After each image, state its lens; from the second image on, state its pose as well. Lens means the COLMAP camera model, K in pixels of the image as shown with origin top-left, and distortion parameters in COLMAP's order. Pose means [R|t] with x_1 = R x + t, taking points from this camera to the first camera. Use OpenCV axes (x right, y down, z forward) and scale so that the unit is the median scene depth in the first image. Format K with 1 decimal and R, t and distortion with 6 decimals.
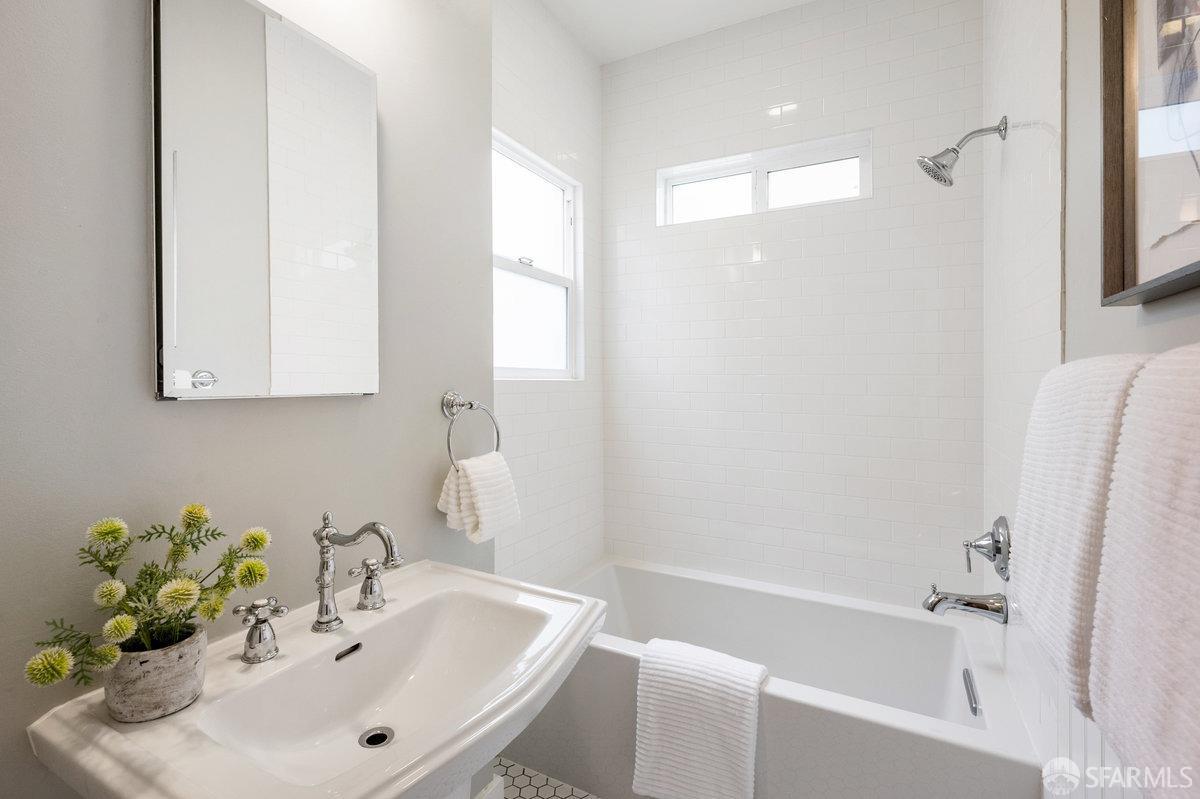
lens RADIAL K [[545.2, 0, 601.2], [0, 545.2, 393.3], [0, 0, 1]] dist [-0.000113, 0.000022]
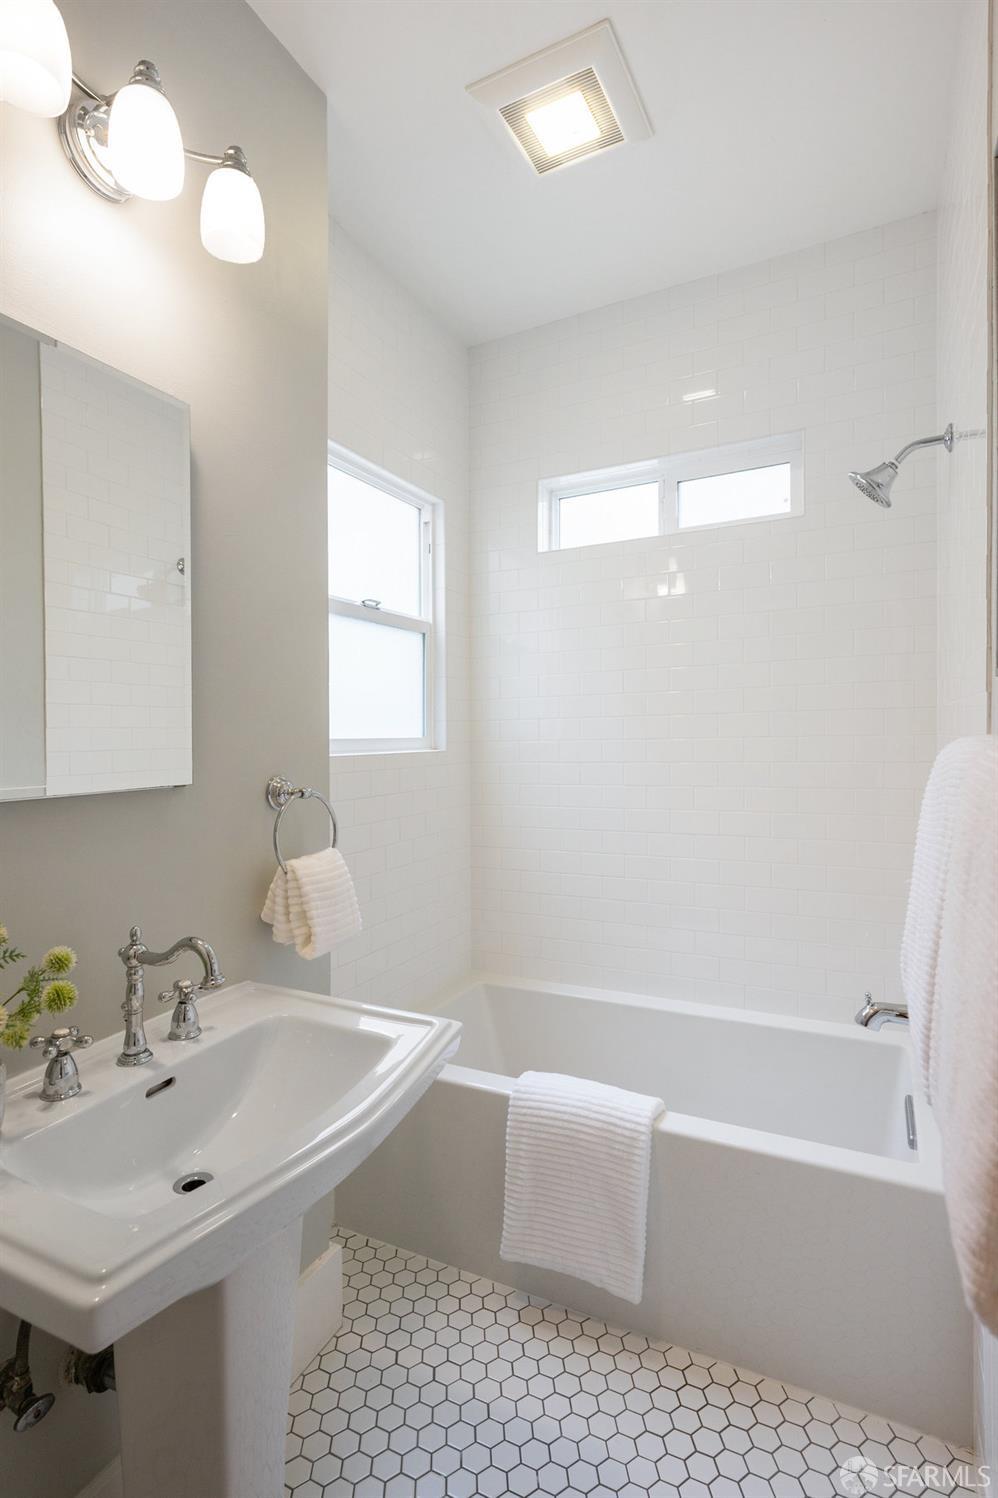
lens RADIAL K [[712.7, 0, 522.5], [0, 712.7, 721.5], [0, 0, 1]] dist [0.001191, 0.000044]
pose [[0.997651, -0.011717, 0.067489, 0.025619], [0.015258, 0.998521, -0.052188, -0.024418], [-0.066778, 0.053095, 0.996354, -0.114740]]
